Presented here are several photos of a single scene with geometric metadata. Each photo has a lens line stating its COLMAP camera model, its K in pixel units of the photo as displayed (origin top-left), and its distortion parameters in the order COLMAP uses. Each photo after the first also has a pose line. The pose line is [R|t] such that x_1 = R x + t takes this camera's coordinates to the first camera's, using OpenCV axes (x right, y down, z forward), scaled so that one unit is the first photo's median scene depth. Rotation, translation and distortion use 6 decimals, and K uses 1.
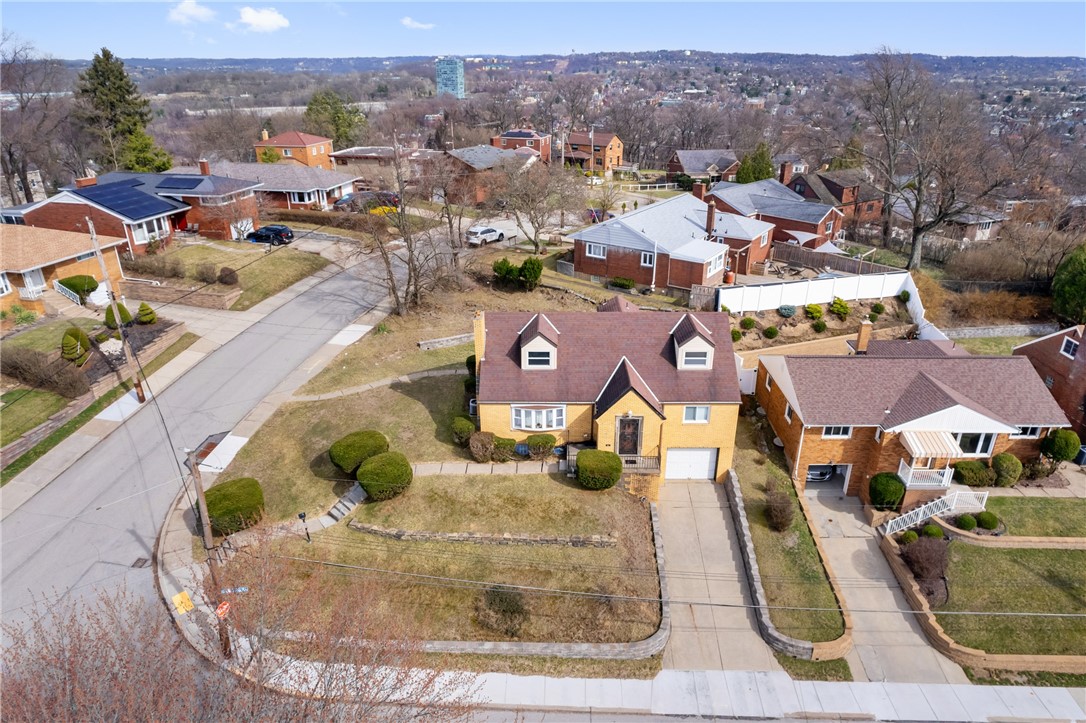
lens RADIAL K [[691.8, 0, 548.9], [0, 691.8, 365.6], [0, 0, 1]] dist [-0.066634, 0.057375]
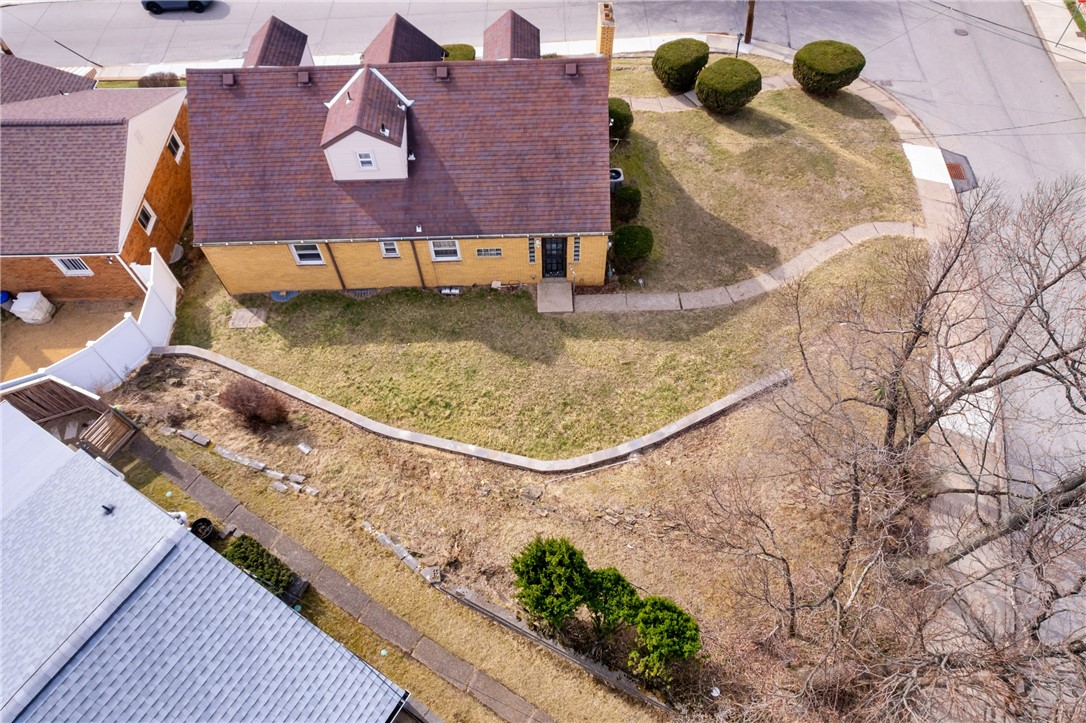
lens RADIAL K [[691.8, 0, 548.9], [0, 691.8, 365.6], [0, 0, 1]] dist [-0.066634, 0.057375]
pose [[-0.999455, 0.032095, -0.007784, -0.033304], [-0.003012, 0.146118, 0.989263, -0.613129], [0.032888, 0.988746, -0.145942, 1.354073]]
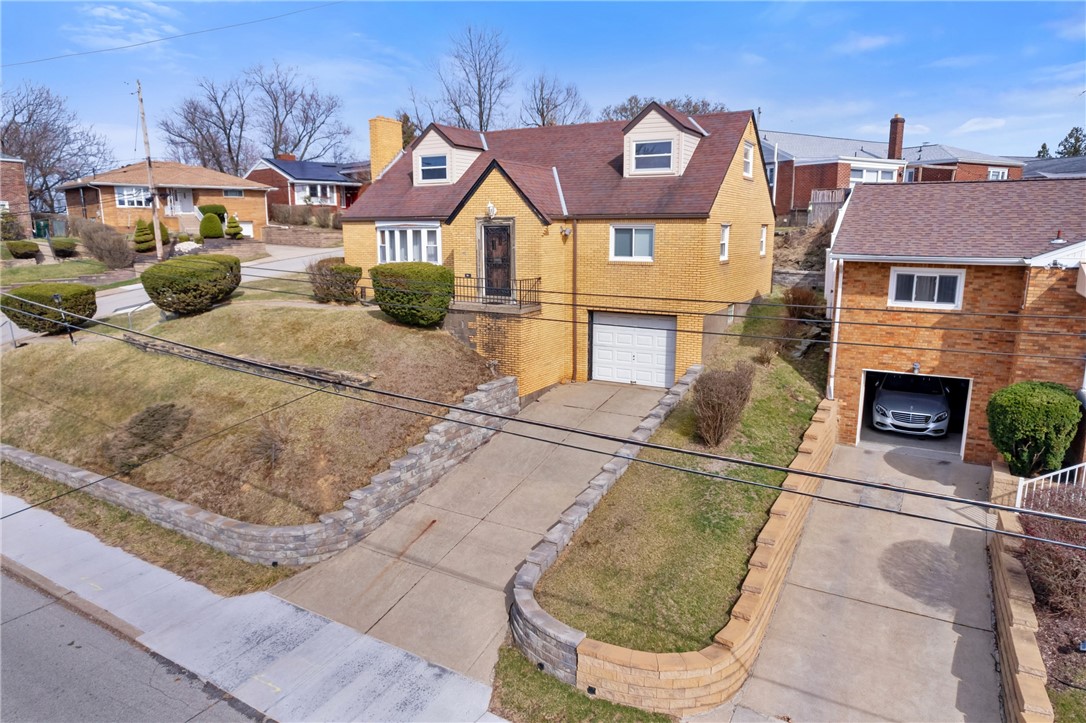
lens RADIAL K [[691.8, 0, 548.9], [0, 691.8, 365.6], [0, 0, 1]] dist [-0.066634, 0.057375]
pose [[0.874888, 0.098253, -0.474255, 0.402654], [-0.202553, 0.963687, -0.174012, 0.258061], [0.439936, 0.248303, 0.863019, 0.496146]]
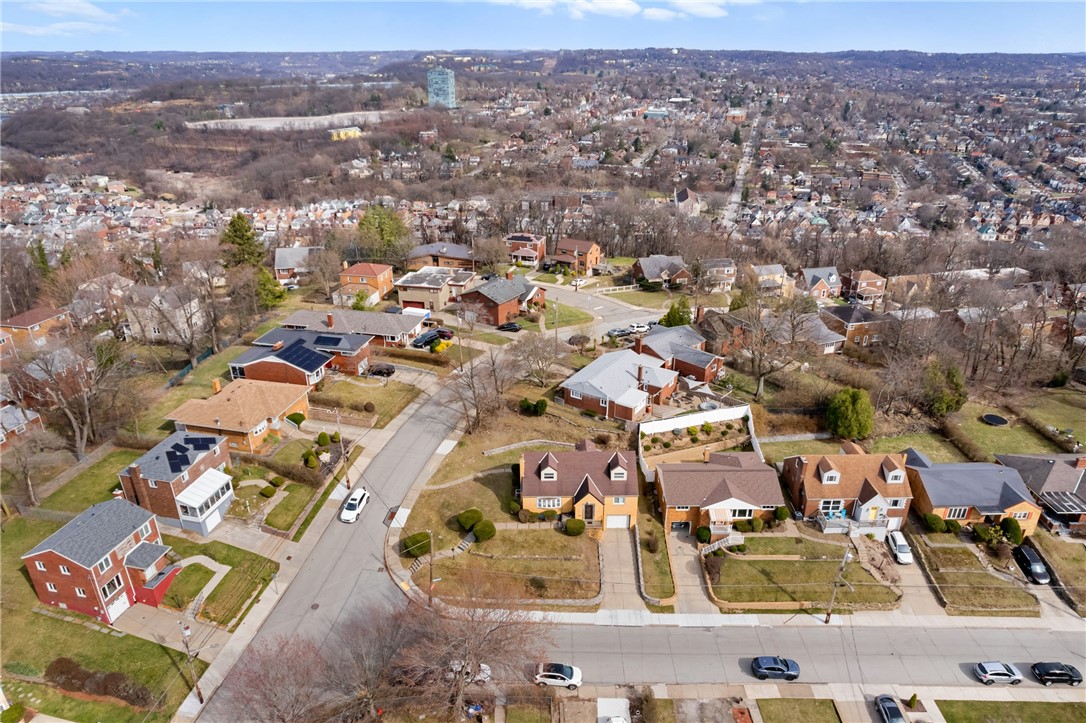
lens RADIAL K [[691.8, 0, 548.9], [0, 691.8, 365.6], [0, 0, 1]] dist [-0.066634, 0.057375]
pose [[0.999869, -0.004522, 0.015558, -0.045580], [0.004429, 0.999972, 0.005953, -0.363987], [-0.015585, -0.005884, 0.999861, -1.175579]]
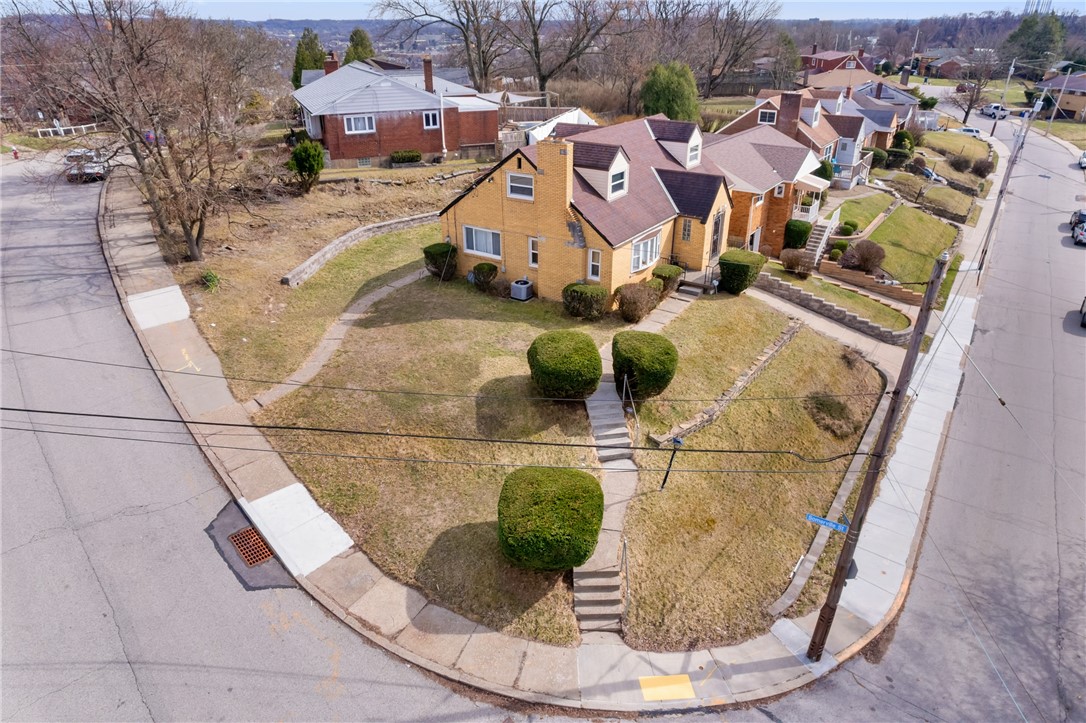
lens RADIAL K [[691.8, 0, 548.9], [0, 691.8, 365.6], [0, 0, 1]] dist [-0.066634, 0.057375]
pose [[0.541499, -0.380670, 0.749579, -0.707960], [0.346004, 0.913510, 0.213967, -0.014310], [-0.766198, 0.143494, 0.626378, 0.567161]]
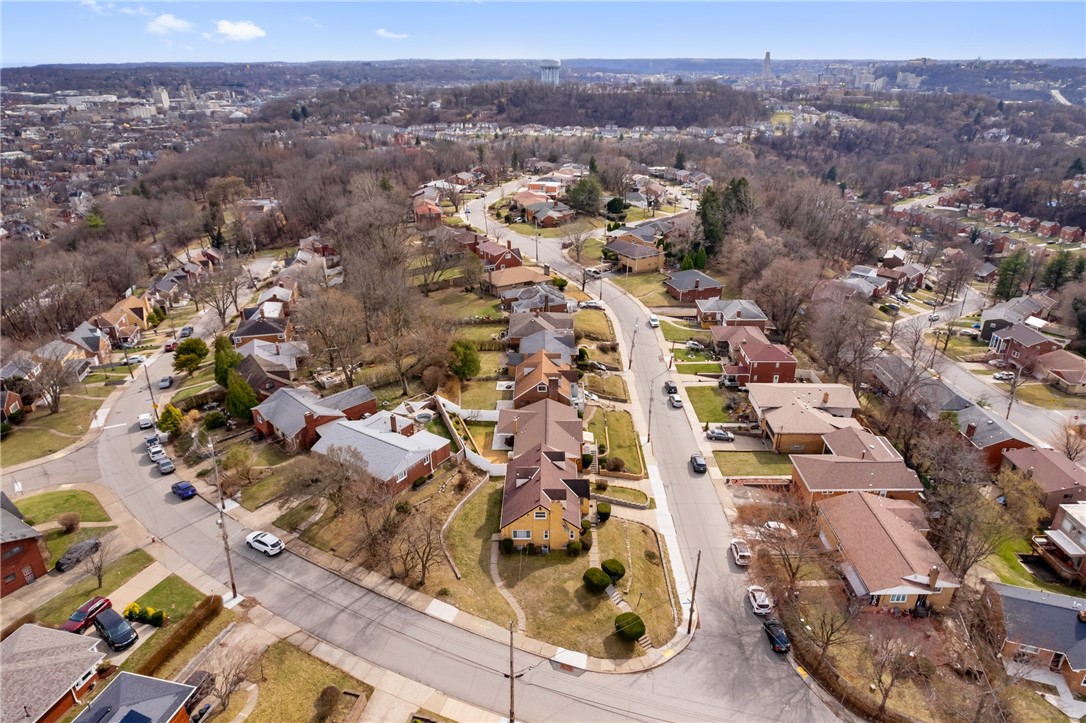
lens RADIAL K [[691.8, 0, 548.9], [0, 691.8, 365.6], [0, 0, 1]] dist [-0.066634, 0.057375]
pose [[-0.006211, -0.410721, 0.911740, -1.773237], [0.410472, 0.830356, 0.376856, -1.171365], [-0.911852, 0.376585, 0.163432, 0.505811]]
